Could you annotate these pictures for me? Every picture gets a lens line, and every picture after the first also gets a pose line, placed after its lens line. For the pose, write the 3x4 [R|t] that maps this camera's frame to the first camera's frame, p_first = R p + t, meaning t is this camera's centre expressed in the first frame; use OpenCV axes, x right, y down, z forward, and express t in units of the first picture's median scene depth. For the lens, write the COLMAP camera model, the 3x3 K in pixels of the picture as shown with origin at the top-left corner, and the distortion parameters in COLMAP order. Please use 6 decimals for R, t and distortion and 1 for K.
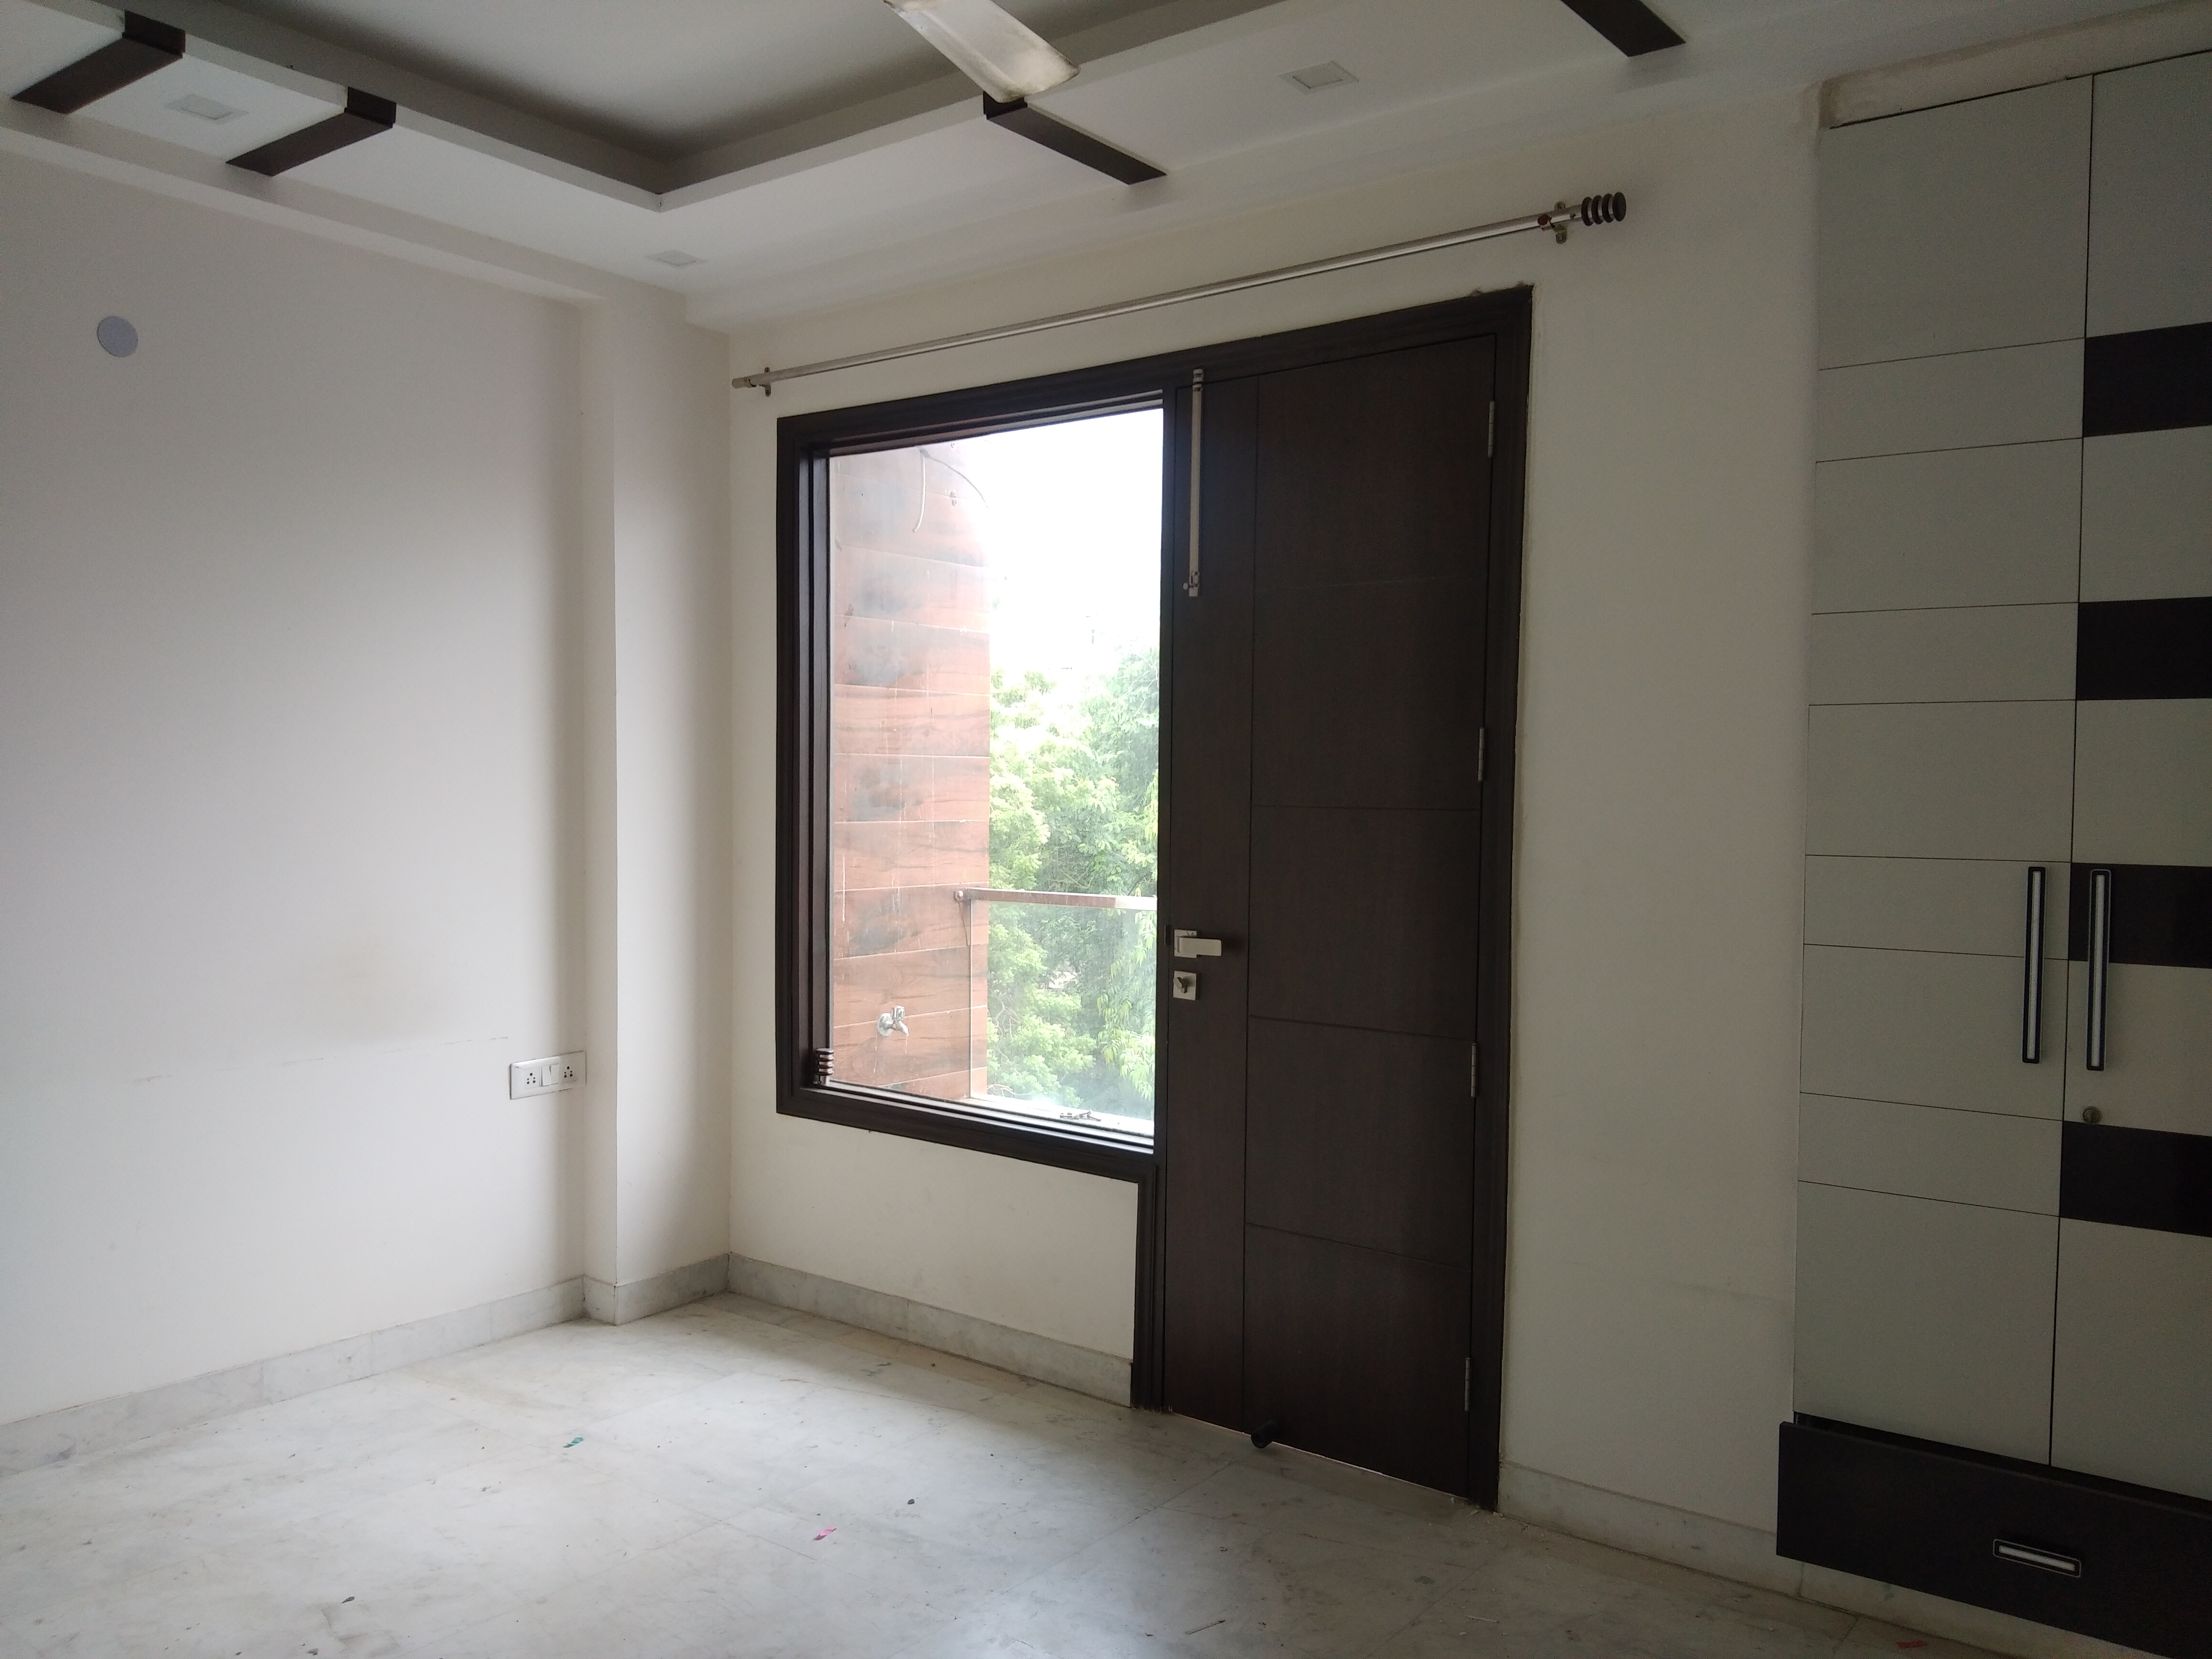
lens RADIAL K [[1783.5, 0, 1126.6], [0, 1783.5, 879.0], [0, 0, 1]] dist [0.123411, -0.237319]
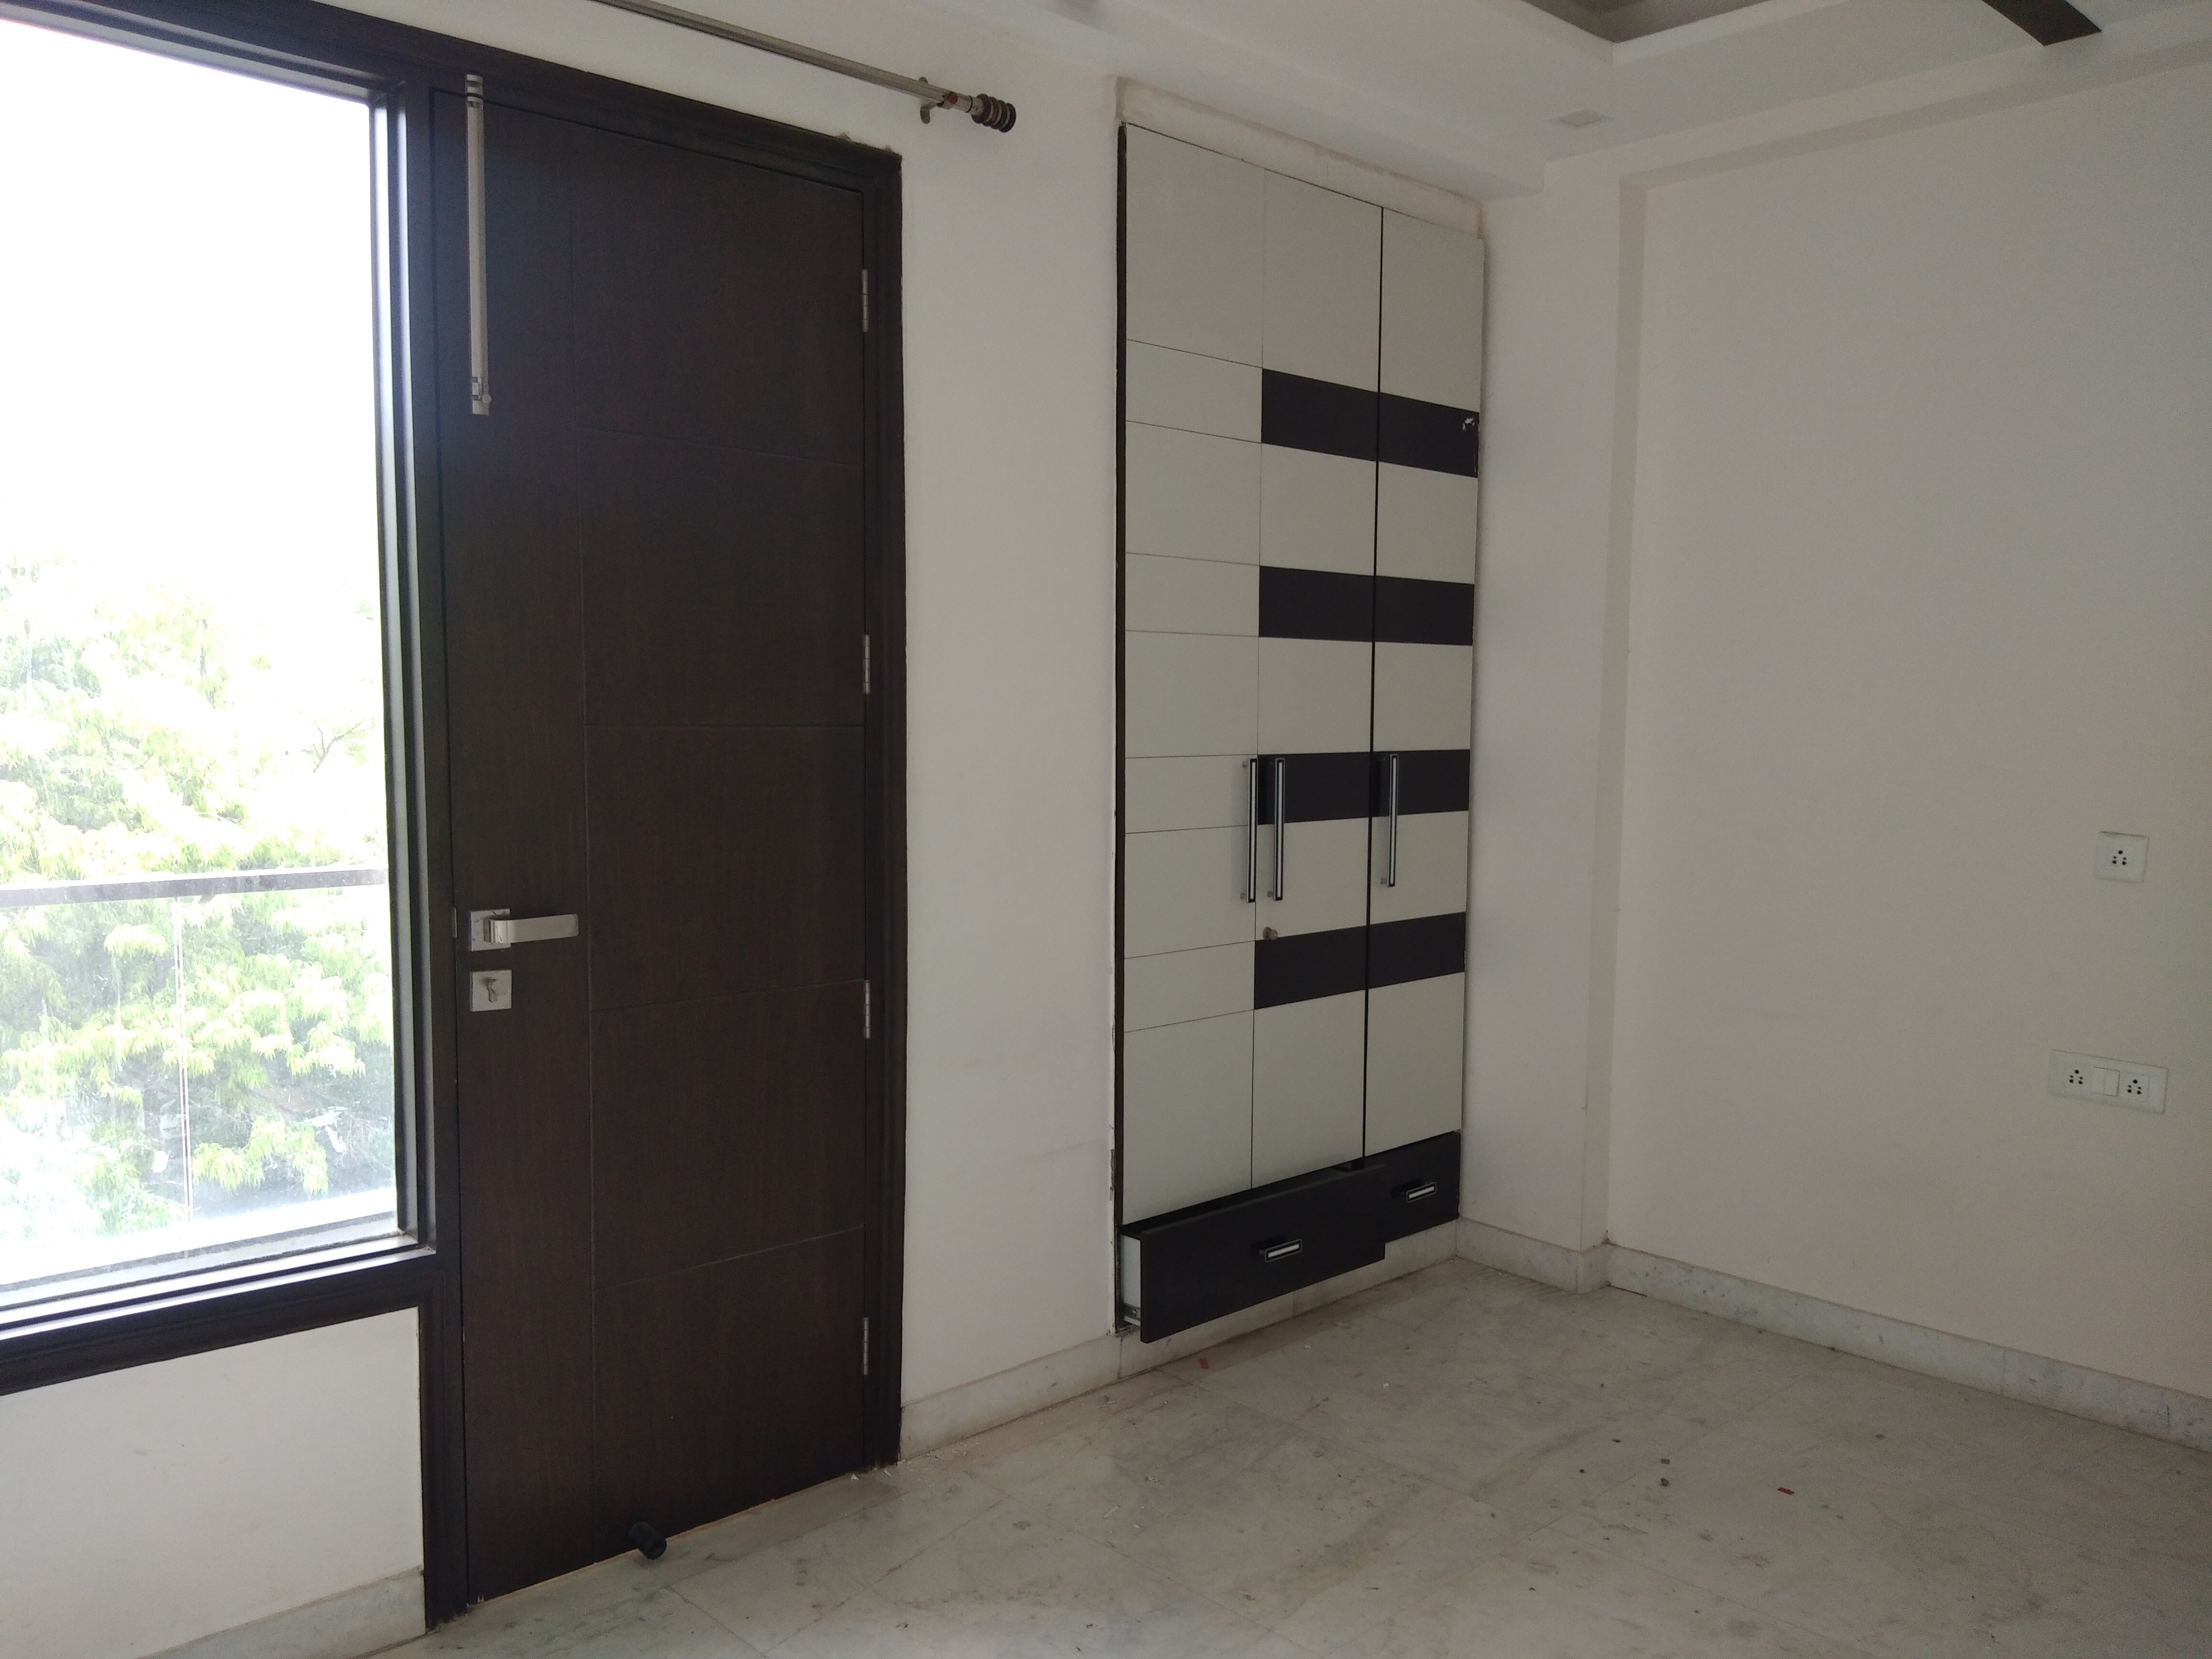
lens RADIAL K [[1788.7, 0, 1147.4], [0, 1788.7, 855.7], [0, 0, 1]] dist [0.120416, -0.248176]
pose [[0.121186, -0.102155, 0.987359, -0.711863], [0.036192, 0.994484, 0.098450, -0.058843], [-0.991970, 0.023804, 0.124215, 0.766688]]
